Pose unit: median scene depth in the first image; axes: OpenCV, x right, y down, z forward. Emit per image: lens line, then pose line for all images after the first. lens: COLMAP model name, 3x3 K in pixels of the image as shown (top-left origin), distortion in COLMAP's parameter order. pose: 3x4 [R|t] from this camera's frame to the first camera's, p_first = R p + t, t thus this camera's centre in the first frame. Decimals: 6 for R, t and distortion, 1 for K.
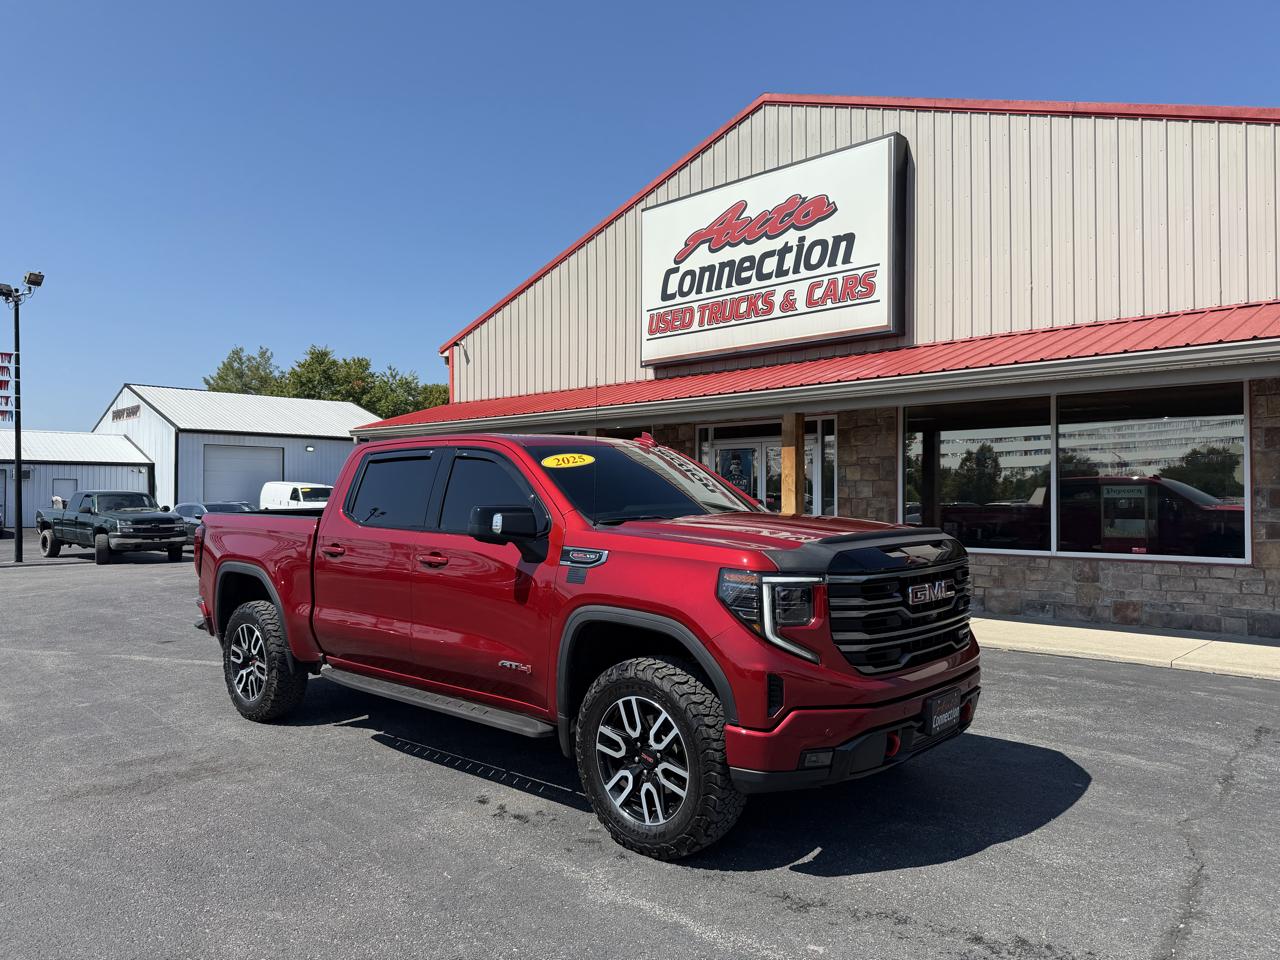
lens RADIAL K [[861.9, 0, 640.0], [0, 861.9, 480.0], [0, 0, 1]] dist [0.034354, -0.031630]
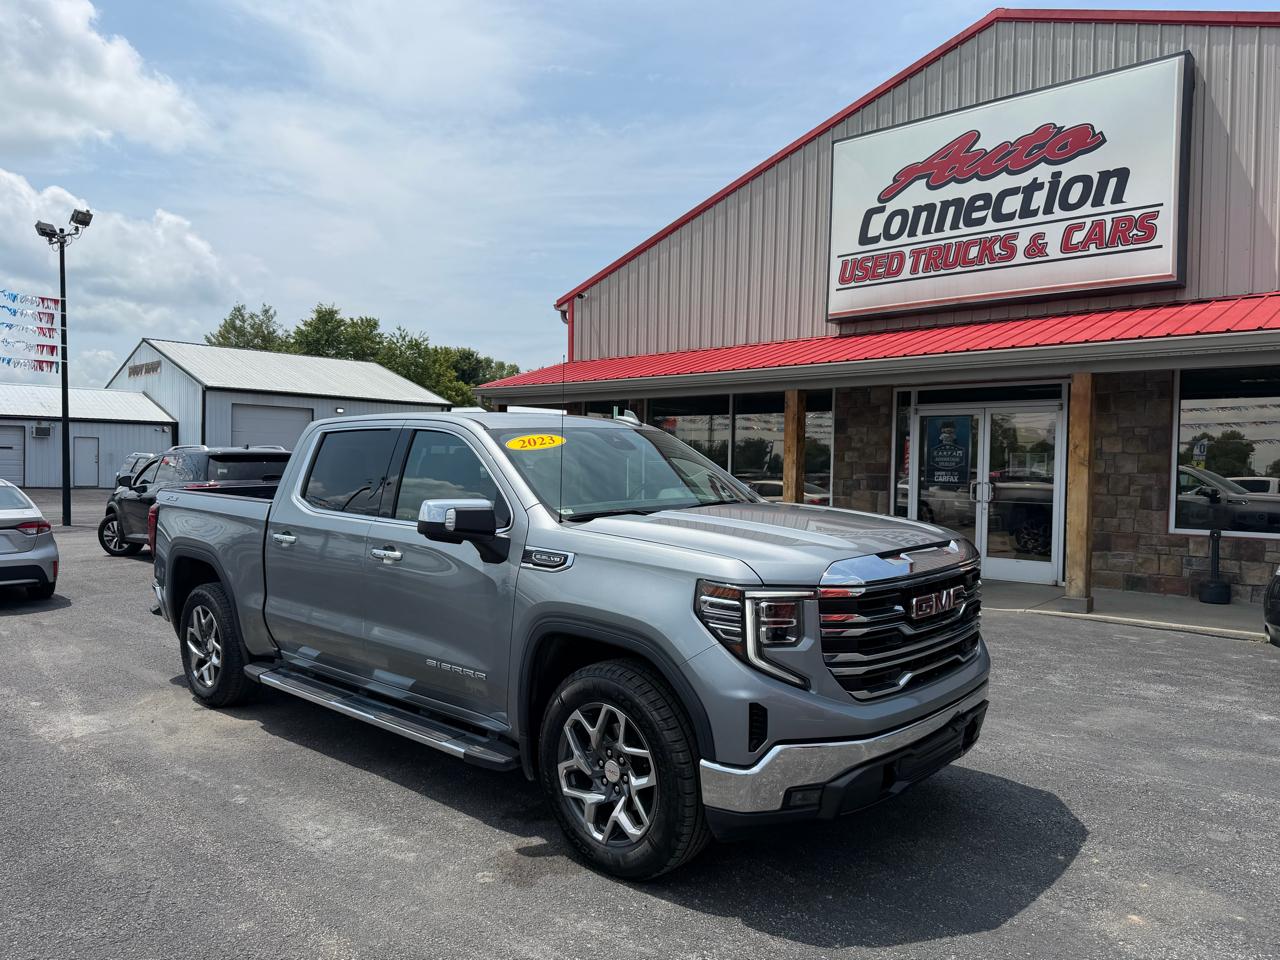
lens RADIAL K [[873.3, 0, 640.0], [0, 873.3, 480.0], [0, 0, 1]] dist [-0.044484, 0.041365]
pose [[0.999561, 0.017718, 0.023755, -0.233720], [-0.018522, 0.999248, 0.034072, 0.005845], [-0.023134, -0.034497, 0.999137, 0.125650]]
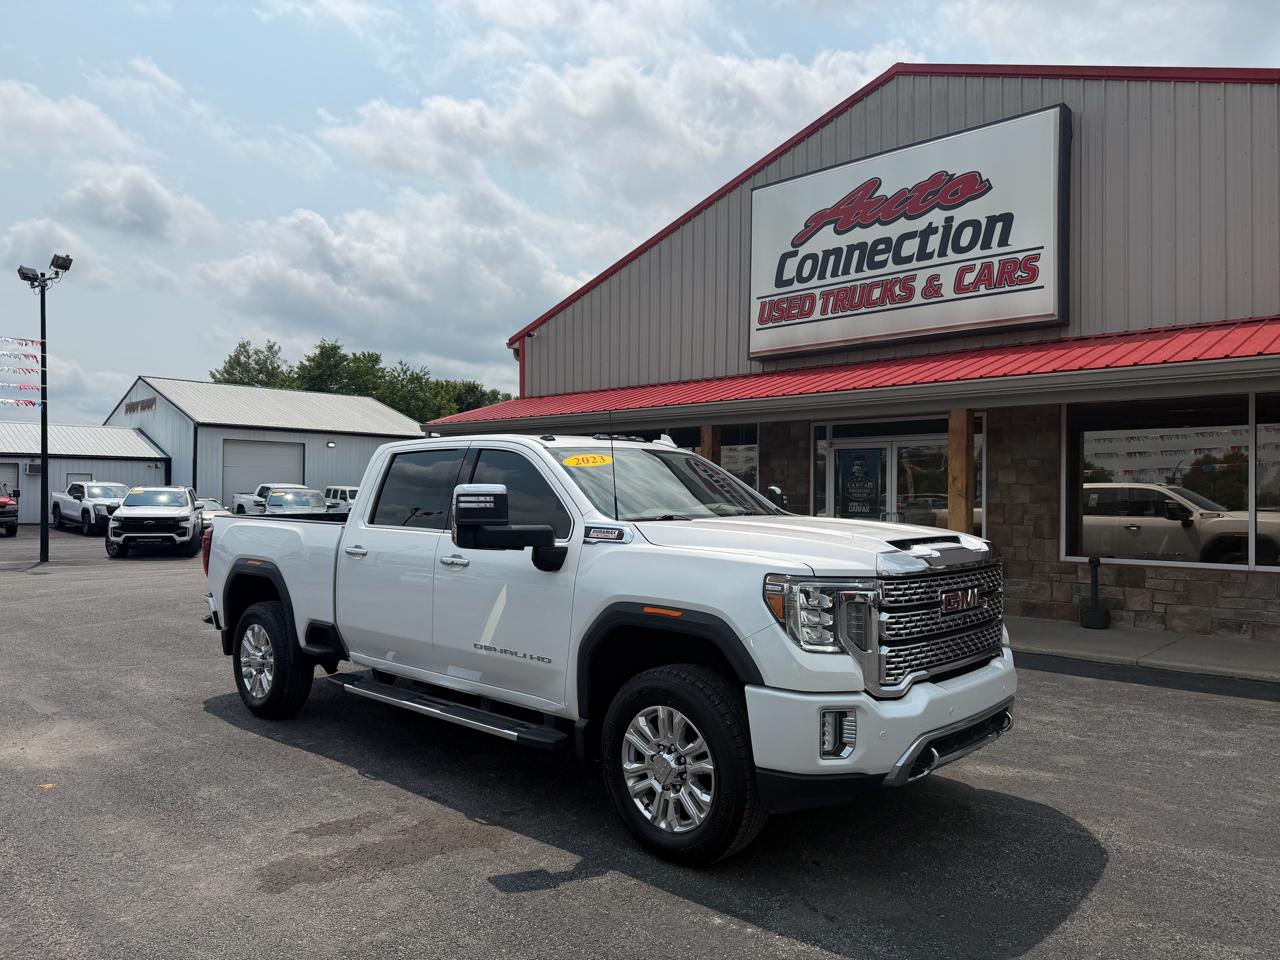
lens RADIAL K [[865.6, 0, 646.7], [0, 865.6, 480.7], [0, 0, 1]] dist [0.004670, -0.005567]
pose [[0.999853, 0.008735, 0.014720, -0.135565], [-0.008756, 0.999961, 0.001339, -0.001286], [-0.014708, -0.001468, 0.999891, 0.086246]]
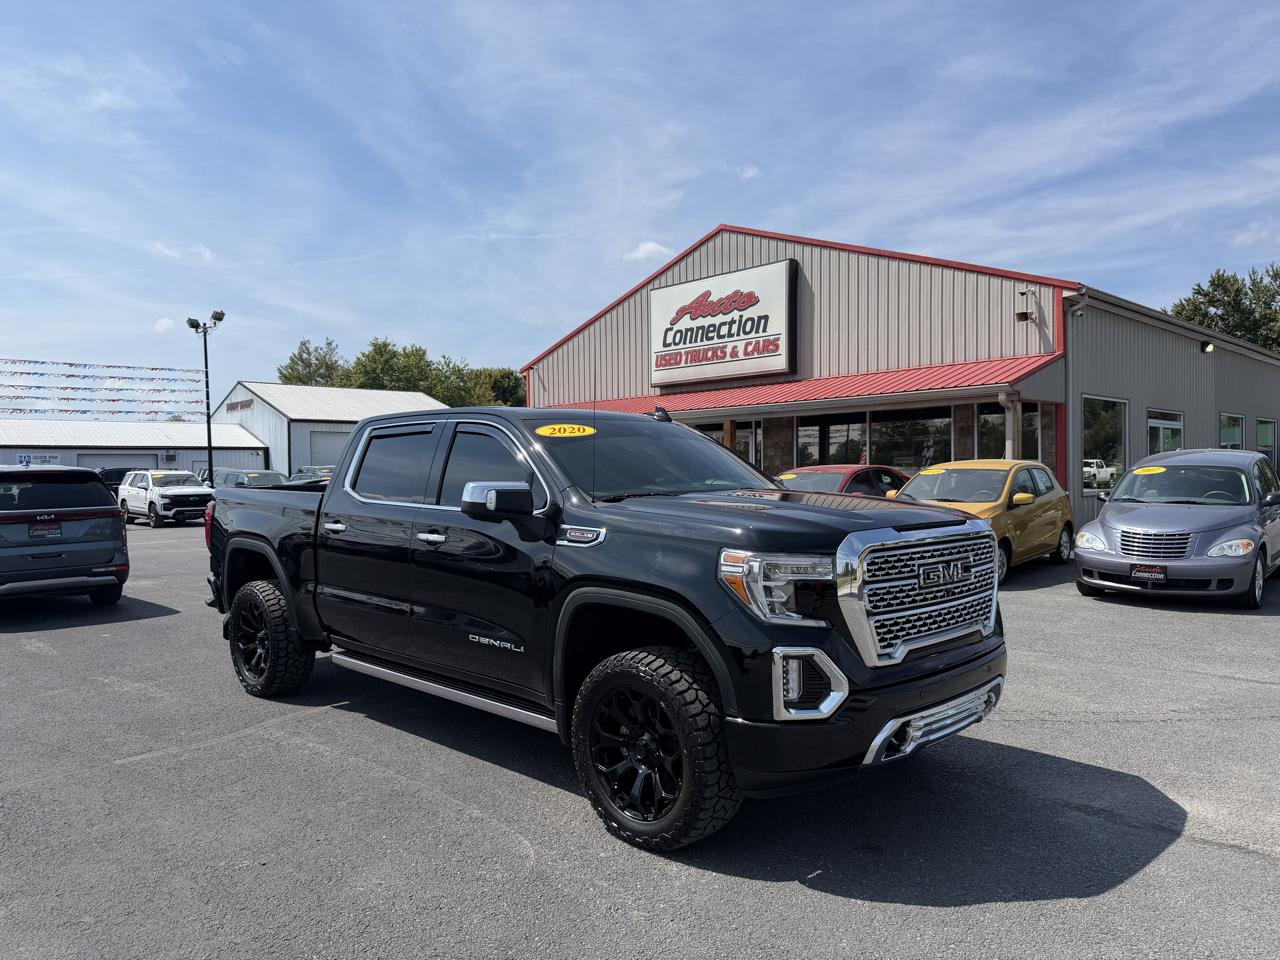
lens RADIAL K [[891.8, 0, 640.0], [0, 891.8, 480.0], [0, 0, 1]] dist [0.033884, -0.001296]
pose [[0.998923, -0.012442, -0.044697, 0.058418], [0.013719, 0.999503, 0.028371, -0.005794], [0.044322, -0.028954, 0.998598, -0.753898]]
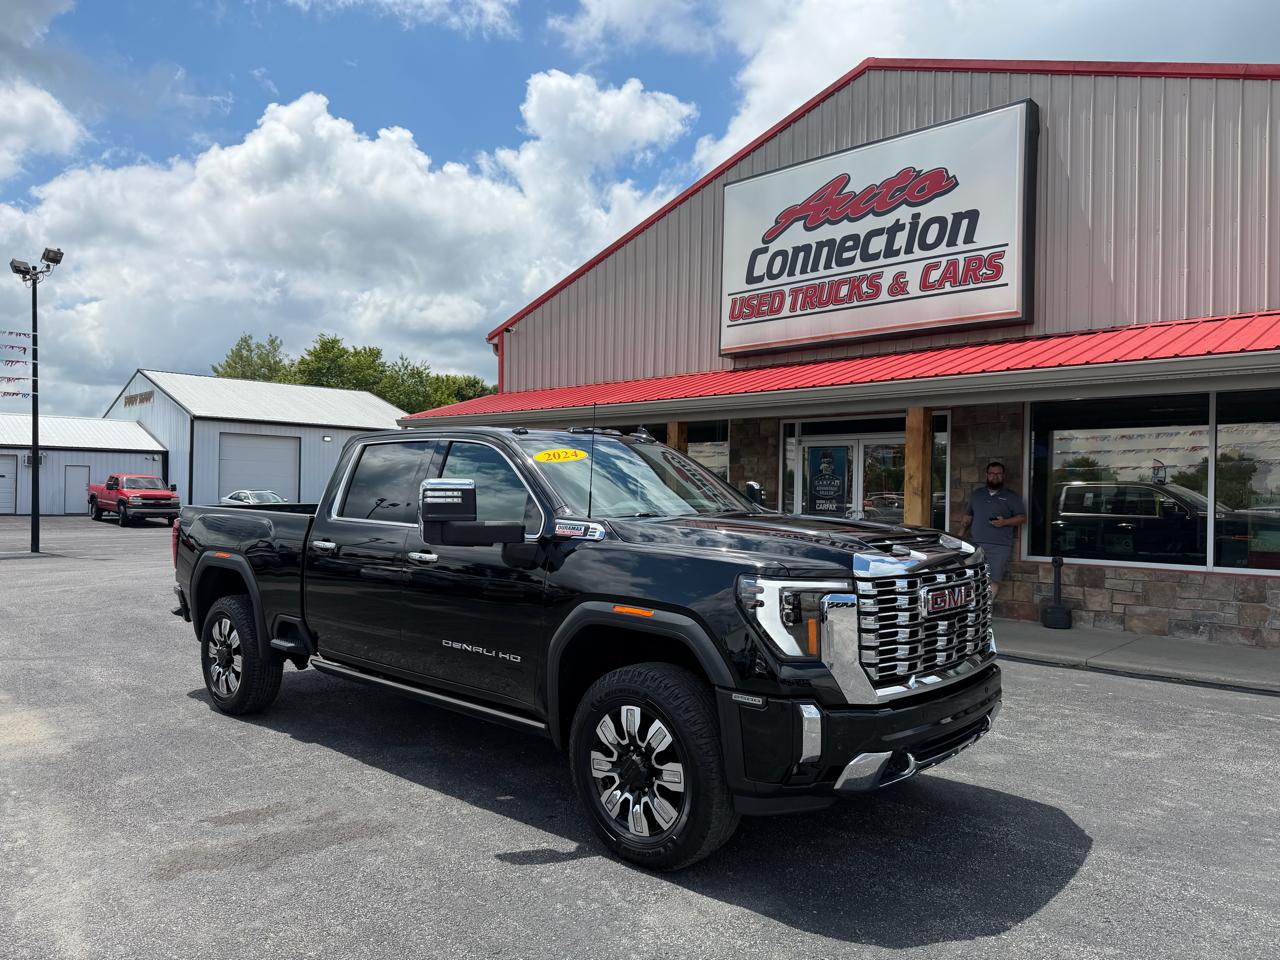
lens RADIAL K [[864.1, 0, 640.7], [0, 864.1, 486.6], [0, 0, 1]] dist [0.008801, -0.007231]
pose [[0.999866, 0.016295, 0.001818, -0.093336], [-0.016317, 0.999786, 0.012717, -0.001715], [-0.001610, -0.012745, 0.999917, 0.085456]]
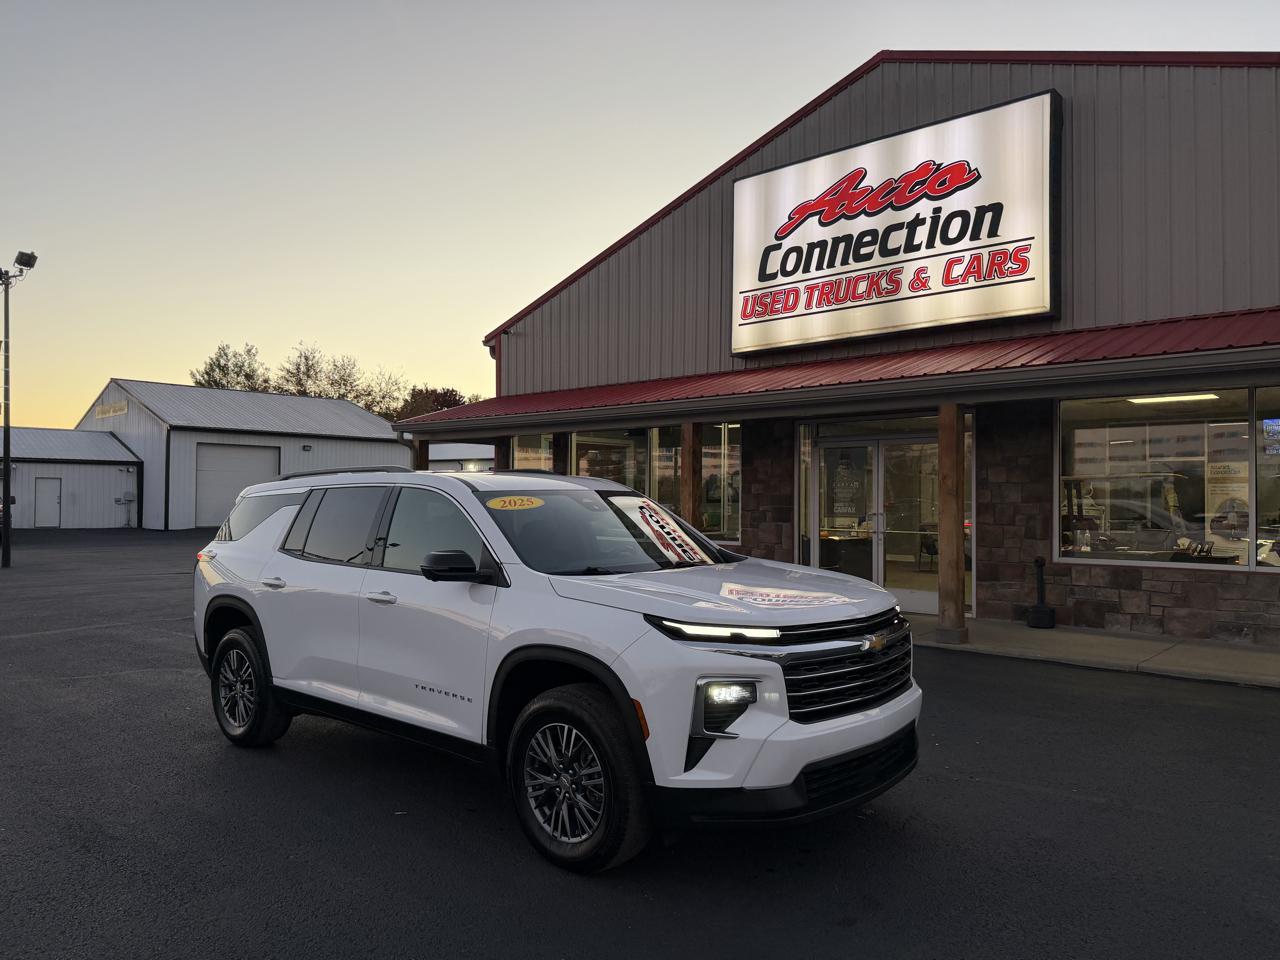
lens RADIAL K [[866.0, 0, 643.8], [0, 866.0, 480.1], [0, 0, 1]] dist [-0.001156, 0.002345]
pose [[0.999499, 0.007817, 0.030668, -0.130237], [-0.007642, 0.999954, -0.005809, 0.004619], [-0.030712, 0.005572, 0.999513, 0.120390]]
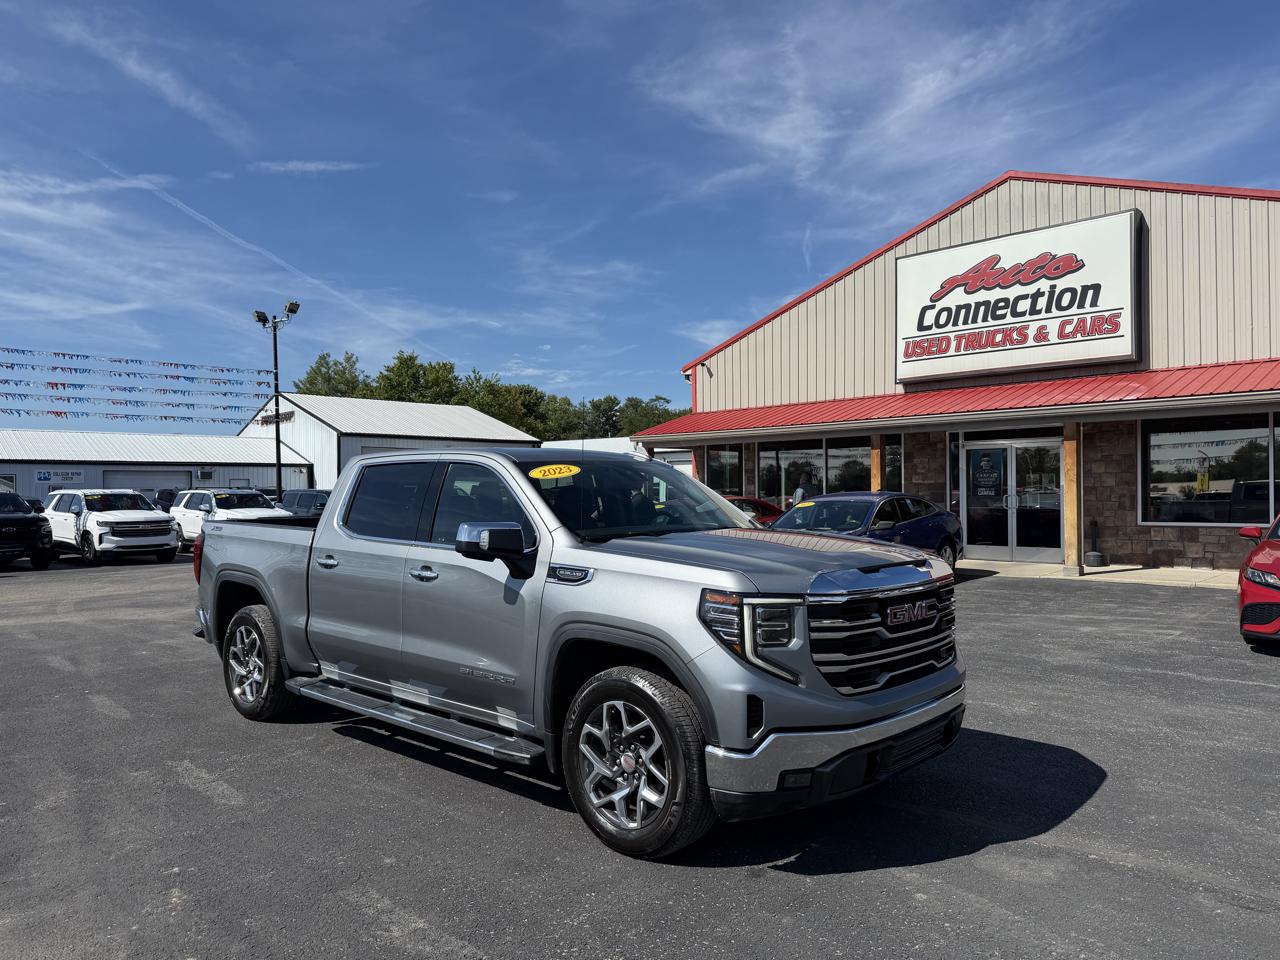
lens RADIAL K [[873.3, 0, 640.0], [0, 873.3, 480.0], [0, 0, 1]] dist [-0.044484, 0.041365]
pose [[0.999804, -0.008176, -0.018018, -0.388140], [0.008247, 0.999958, 0.003893, 0.000231], [0.017985, -0.004041, 0.999830, -0.289139]]
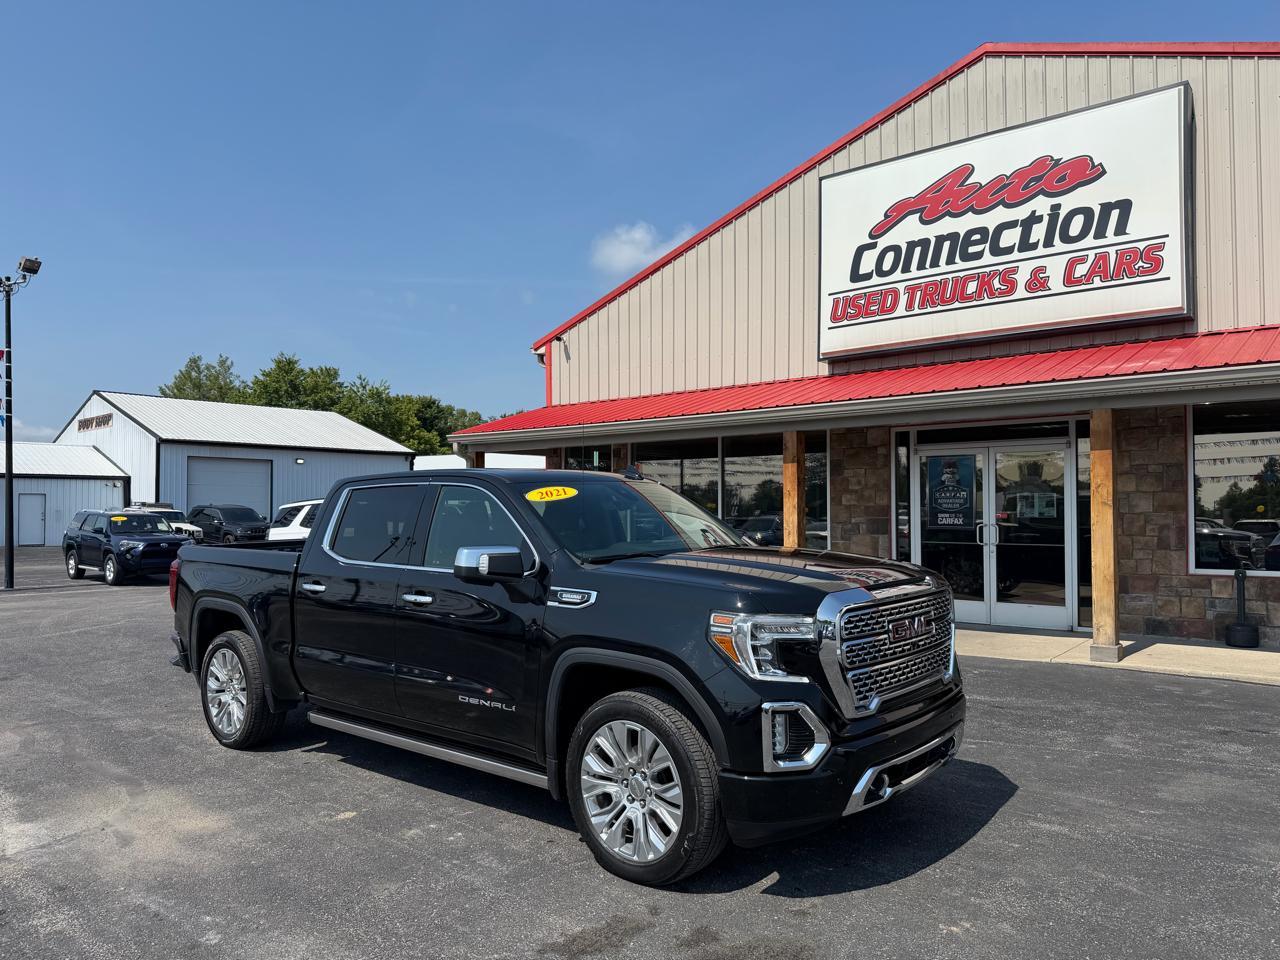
lens RADIAL K [[869.3, 0, 635.0], [0, 869.3, 483.2], [0, 0, 1]] dist [-0.034505, 0.028912]
pose [[0.997995, 0.000616, 0.063291, -0.263136], [0.000320, 0.999891, -0.014779, 0.003915], [-0.063293, 0.014770, 0.997886, 0.178582]]
